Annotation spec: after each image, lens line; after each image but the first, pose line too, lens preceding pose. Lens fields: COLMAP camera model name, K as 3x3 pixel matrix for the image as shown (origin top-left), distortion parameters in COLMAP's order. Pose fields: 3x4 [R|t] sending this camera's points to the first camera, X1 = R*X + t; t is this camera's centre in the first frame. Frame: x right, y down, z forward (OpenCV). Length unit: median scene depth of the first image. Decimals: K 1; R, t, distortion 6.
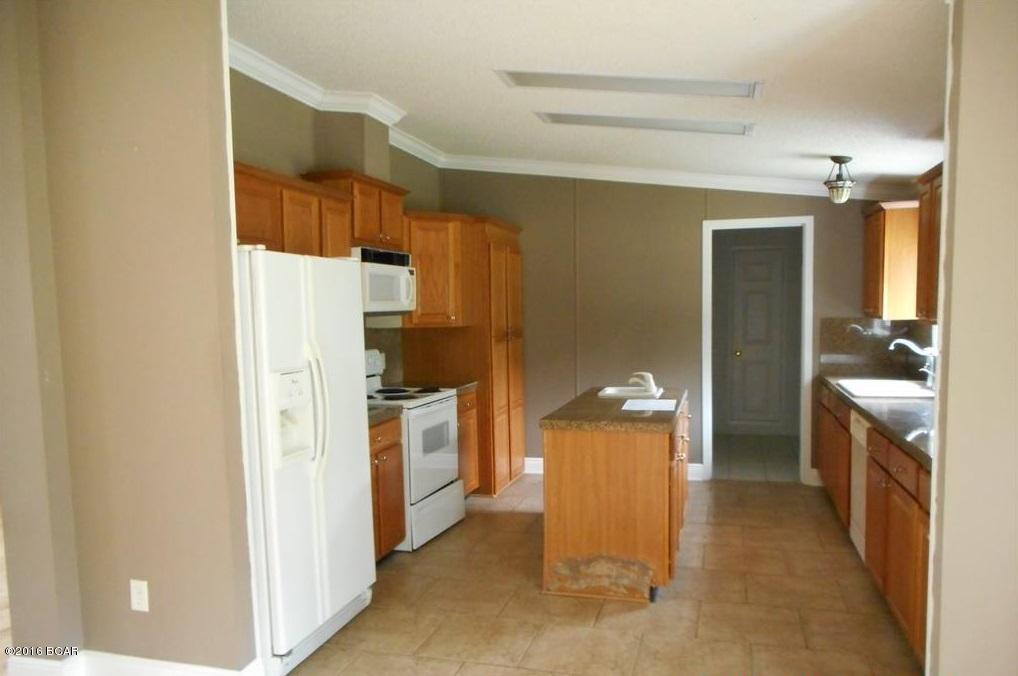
lens RADIAL K [[746.3, 0, 510.1], [0, 746.3, 373.3], [0, 0, 1]] dist [0.000192, -0.001171]
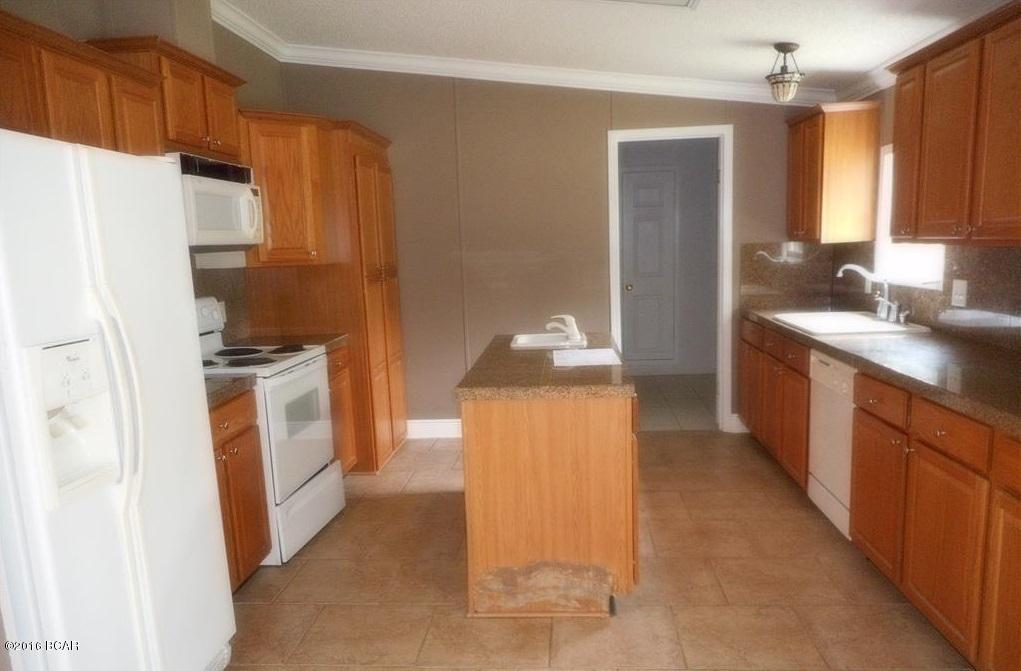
lens RADIAL K [[770.5, 0, 507.6], [0, 770.5, 376.7], [0, 0, 1]] dist [-0.001115, -0.002259]
pose [[0.982044, -0.053904, 0.180788, -0.036749], [0.039000, 0.995617, 0.085006, -0.008328], [-0.184578, -0.076429, 0.979842, 0.205101]]
